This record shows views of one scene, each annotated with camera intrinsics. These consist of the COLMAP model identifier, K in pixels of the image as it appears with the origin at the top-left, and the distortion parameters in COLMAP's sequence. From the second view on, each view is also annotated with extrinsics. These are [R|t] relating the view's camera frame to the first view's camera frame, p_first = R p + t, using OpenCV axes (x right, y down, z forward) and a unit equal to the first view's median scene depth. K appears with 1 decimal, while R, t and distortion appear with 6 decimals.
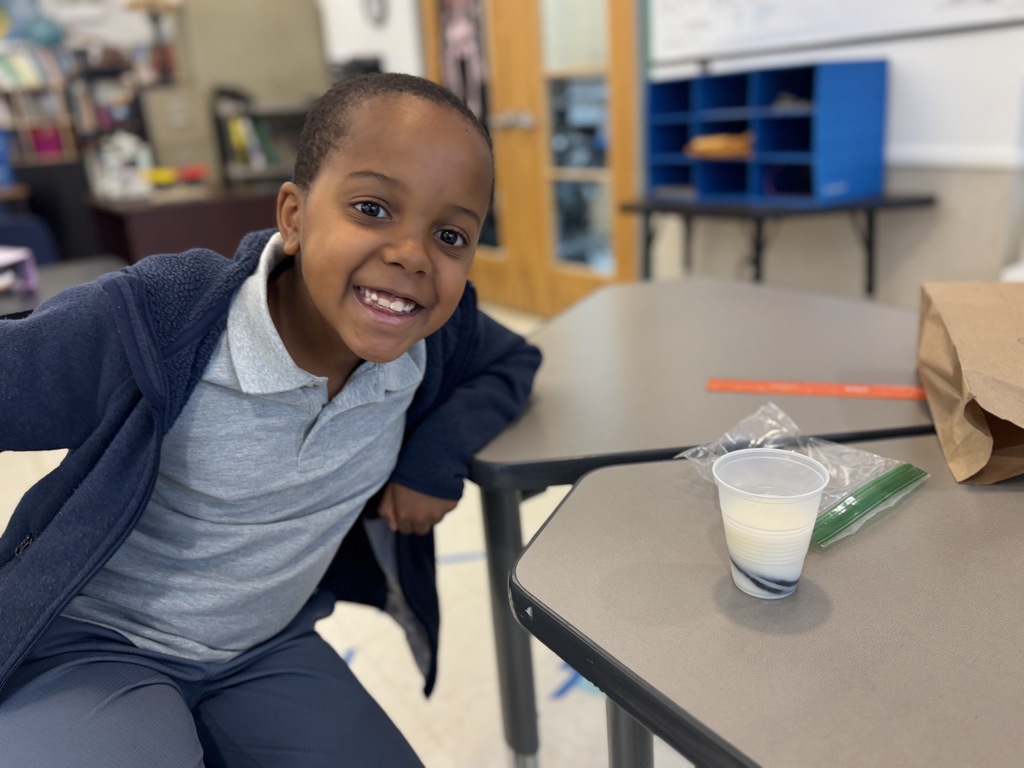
lens RADIAL K [[849.1, 0, 478.4], [0, 849.1, 384.6], [0, 0, 1]] dist [0.036332, -0.017984]
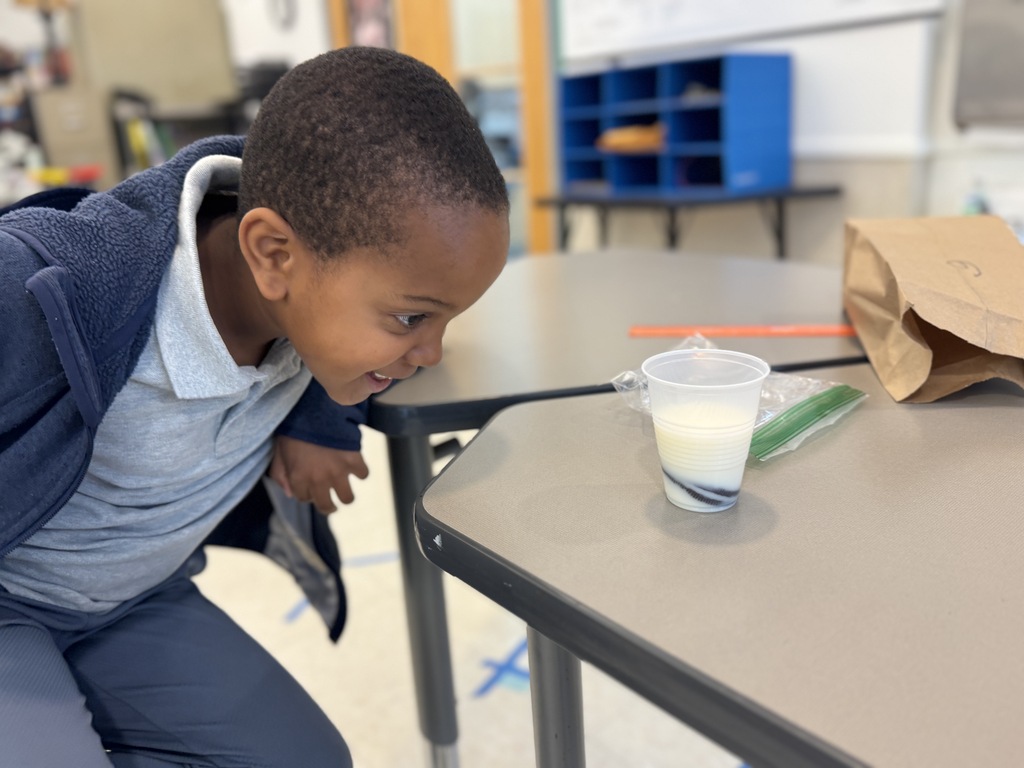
lens RADIAL K [[849.1, 0, 478.4], [0, 849.1, 384.6], [0, 0, 1]] dist [0.036332, -0.017984]
pose [[0.995564, -0.018219, 0.092308, 0.017973], [0.021195, 0.999283, -0.031366, 0.090677], [-0.091671, 0.033183, 0.995236, 0.094186]]
